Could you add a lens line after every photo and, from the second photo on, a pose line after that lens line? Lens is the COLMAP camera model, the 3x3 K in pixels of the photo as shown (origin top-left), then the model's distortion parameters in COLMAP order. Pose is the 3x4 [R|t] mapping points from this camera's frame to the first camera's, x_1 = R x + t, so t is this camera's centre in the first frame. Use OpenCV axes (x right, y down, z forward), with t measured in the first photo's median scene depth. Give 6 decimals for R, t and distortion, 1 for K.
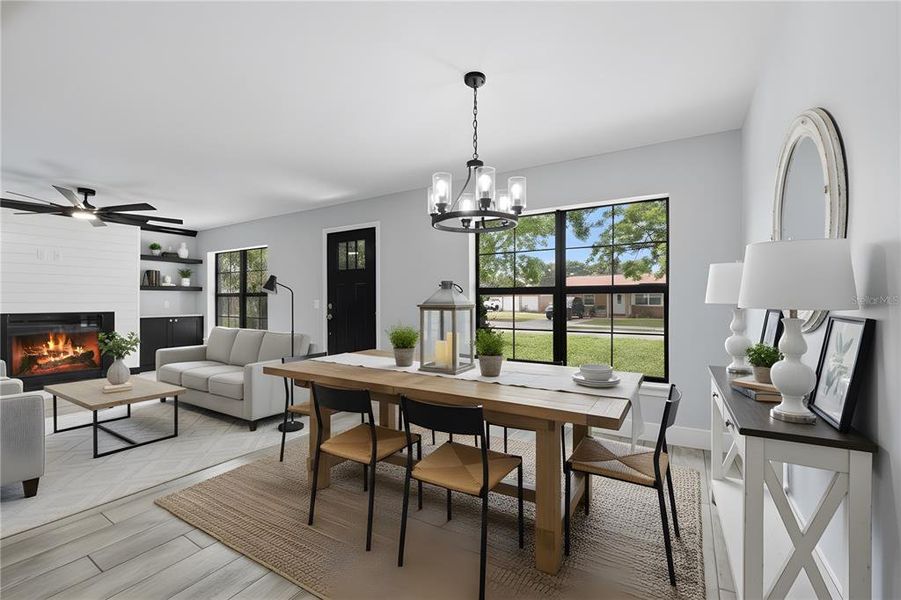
lens RADIAL K [[383.3, 0, 458.2], [0, 383.3, 301.7], [0, 0, 1]] dist [-0.001177, -0.000951]
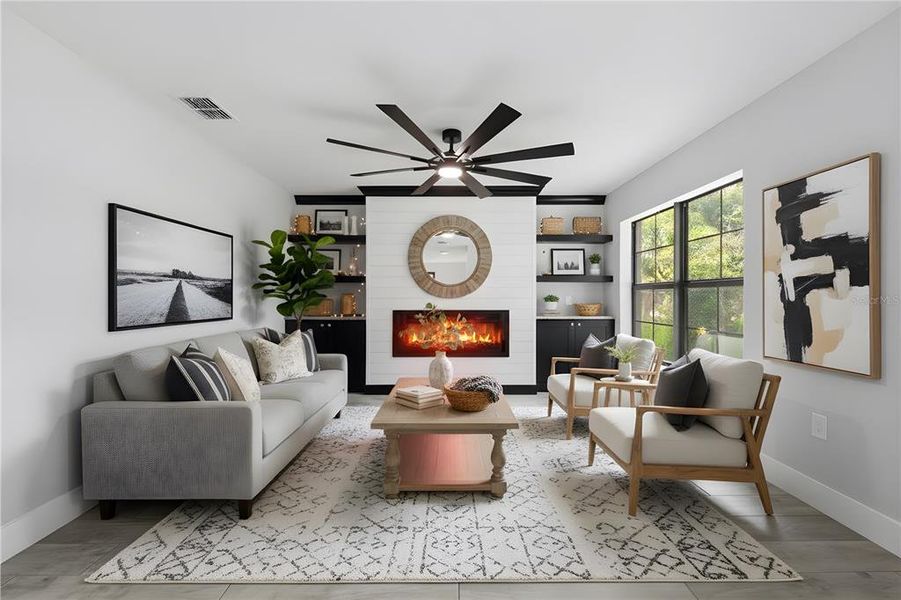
lens RADIAL K [[383.3, 0, 447.4], [0, 383.3, 292.4], [0, 0, 1]] dist [-0.001177, -0.000951]
pose [[0.531599, -0.000733, -0.846996, -0.274470], [0.001672, 0.999999, 0.000185, -0.009637], [0.846995, -0.001515, 0.531599, 0.429824]]
